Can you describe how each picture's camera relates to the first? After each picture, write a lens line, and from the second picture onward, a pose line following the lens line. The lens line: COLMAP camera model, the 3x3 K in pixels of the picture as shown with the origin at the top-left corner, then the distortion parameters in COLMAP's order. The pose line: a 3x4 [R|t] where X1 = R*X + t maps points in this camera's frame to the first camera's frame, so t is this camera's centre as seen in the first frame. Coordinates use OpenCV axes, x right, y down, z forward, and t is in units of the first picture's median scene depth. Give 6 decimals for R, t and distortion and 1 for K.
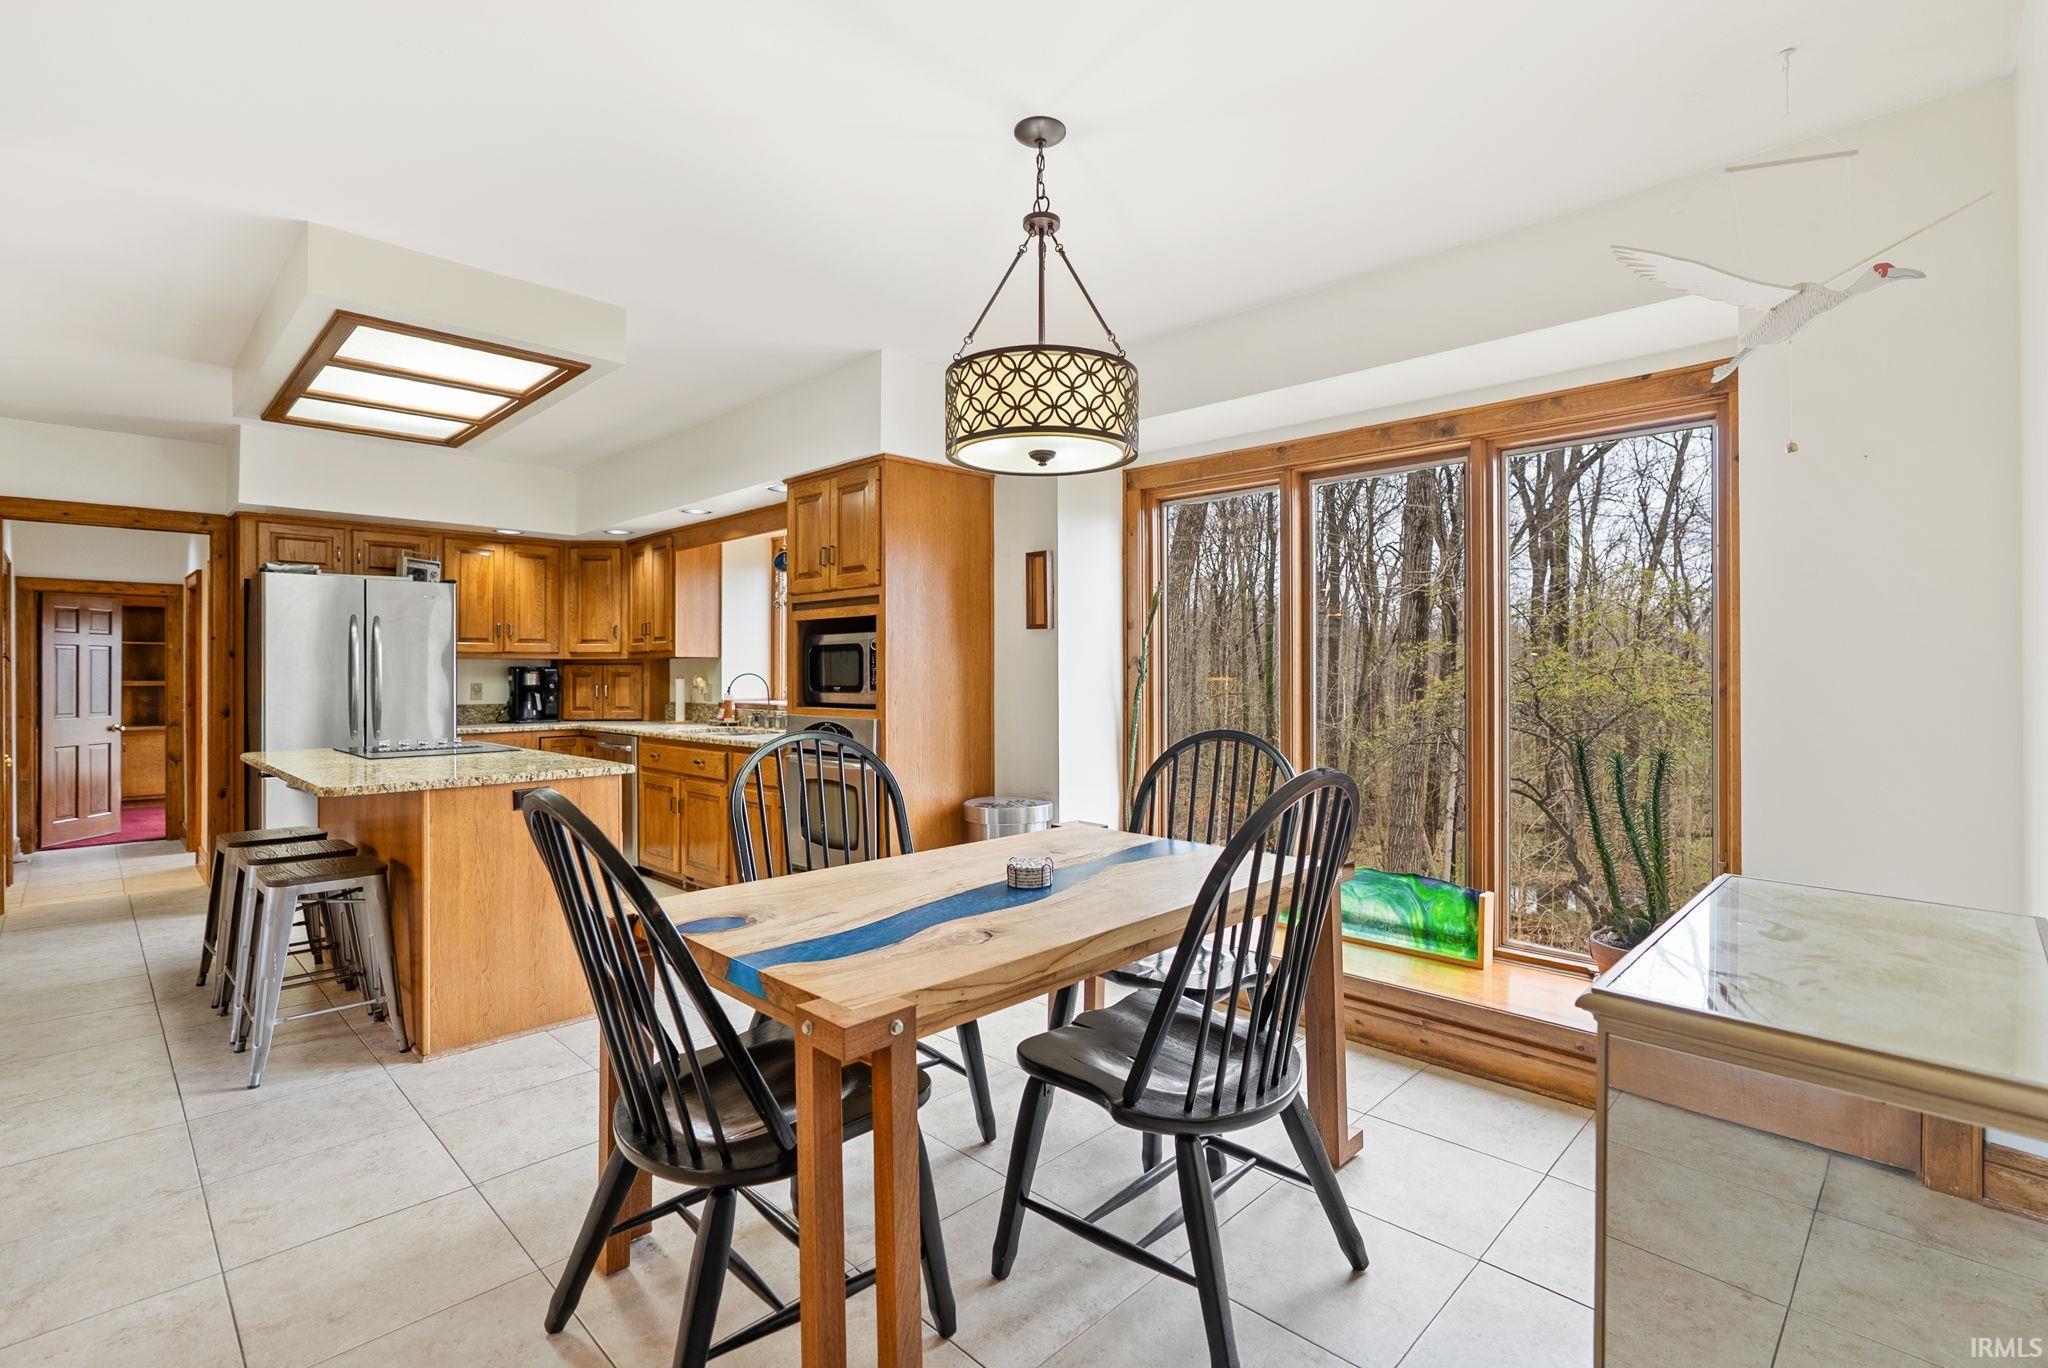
lens RADIAL K [[943.8, 0, 1031.9], [0, 943.8, 666.6], [0, 0, 1]] dist [-0.002476, 0.003392]
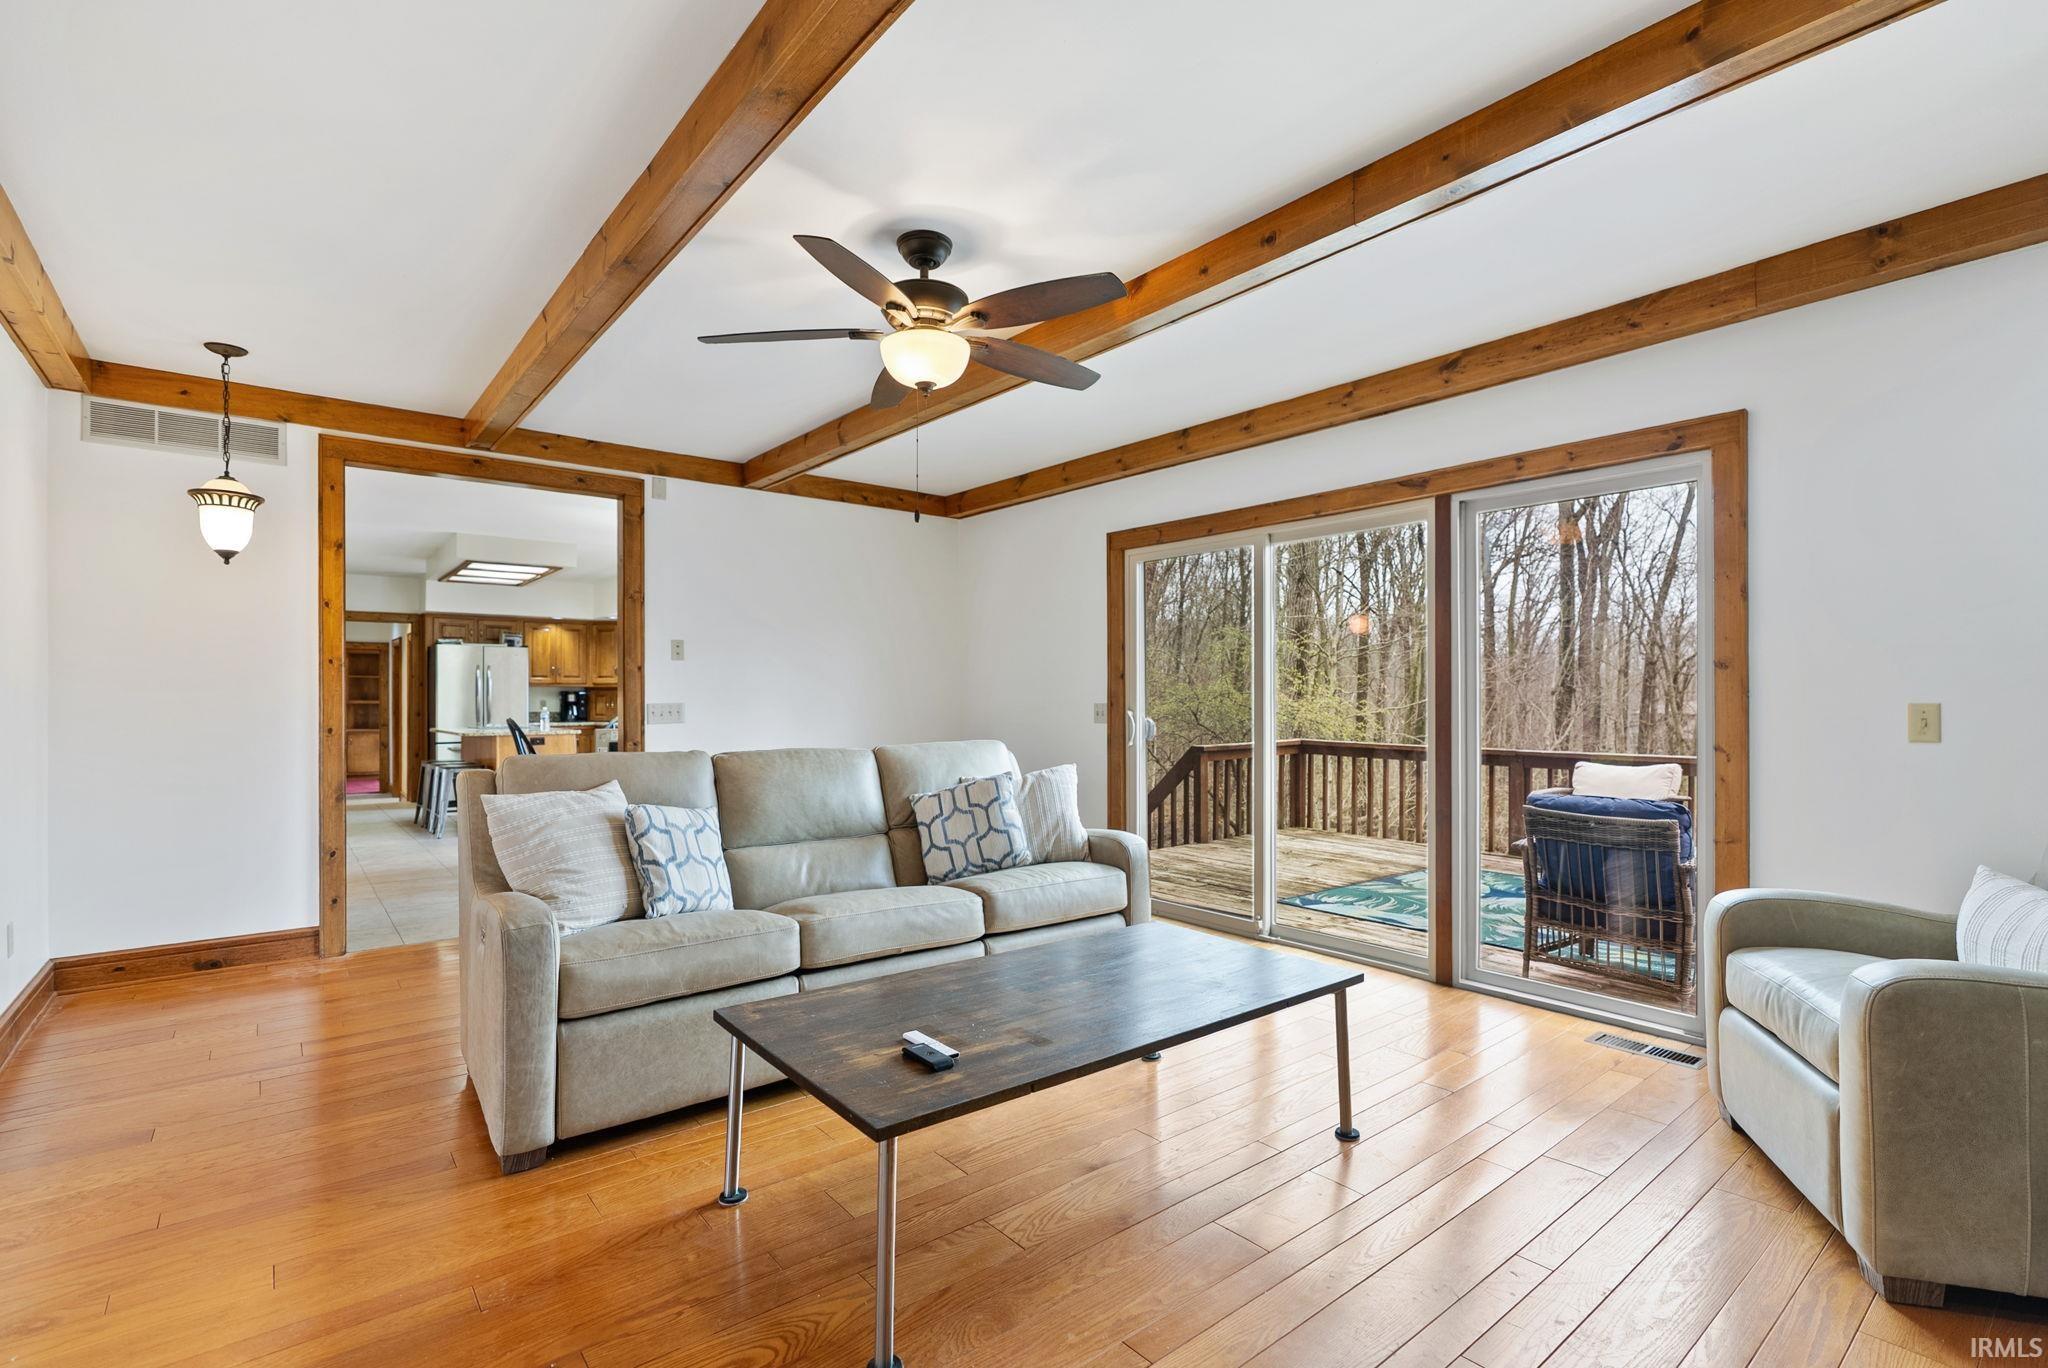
lens RADIAL K [[945.2, 0, 1041.1], [0, 945.2, 691.6], [0, 0, 1]] dist [-0.002710, -0.000038]
pose [[0.995001, -0.000434, -0.099862, 0.572718], [0.000103, 0.999994, -0.003325, 0.007679], [0.099863, 0.003298, 0.994996, -0.747491]]
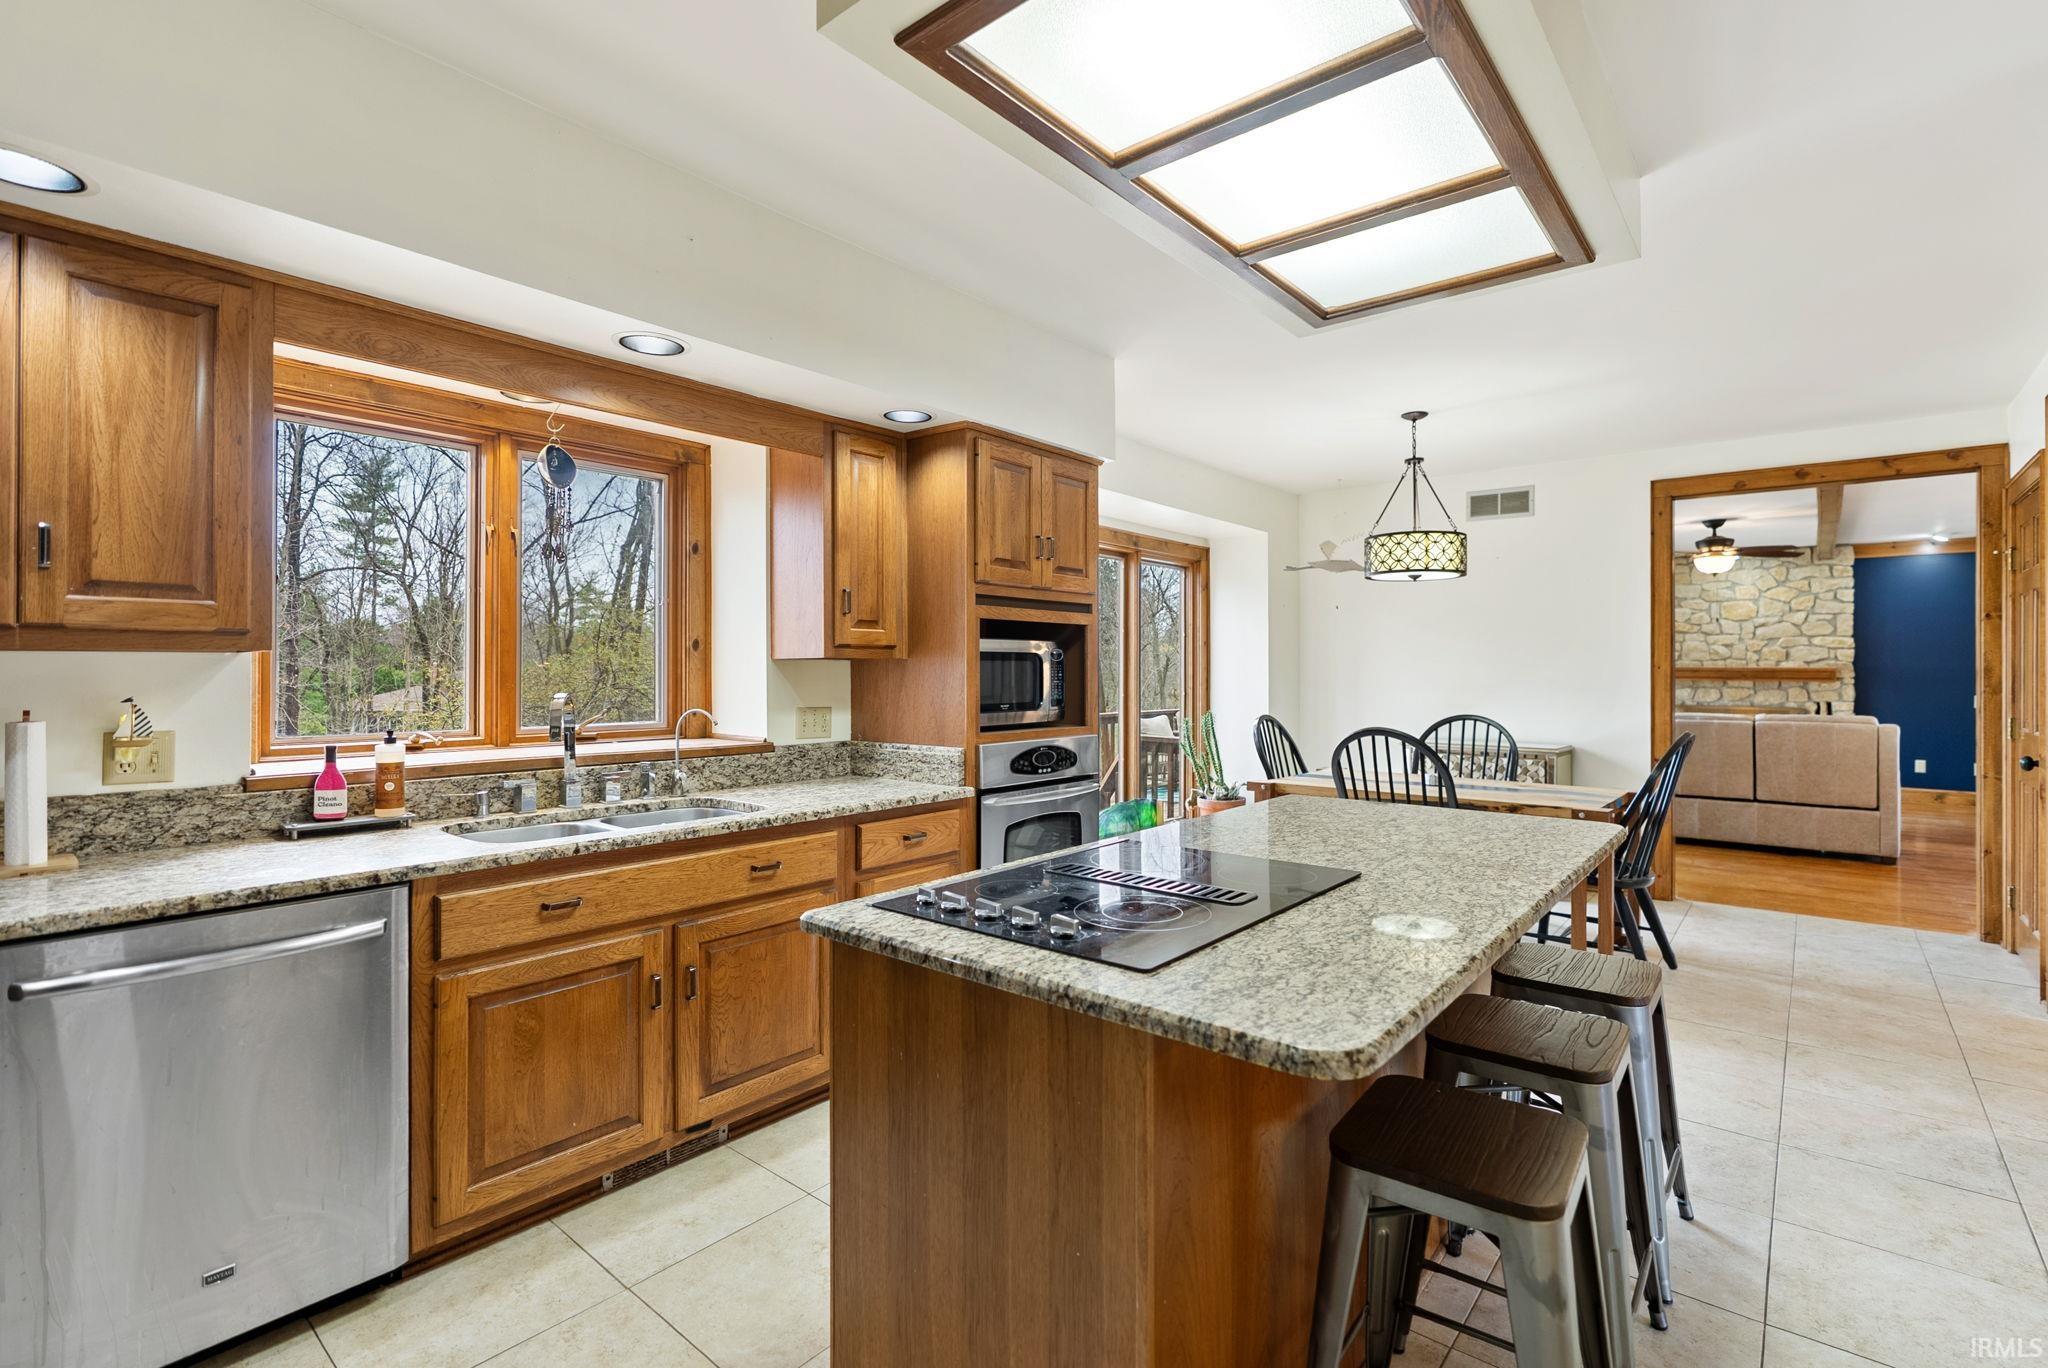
lens RADIAL K [[943.8, 0, 1031.9], [0, 943.8, 666.6], [0, 0, 1]] dist [-0.002476, 0.003392]
pose [[-0.085774, 0.007167, 0.996289, -0.719186], [-0.005390, 0.999956, -0.007657, -0.003540], [-0.996300, -0.006027, -0.085732, 0.740974]]
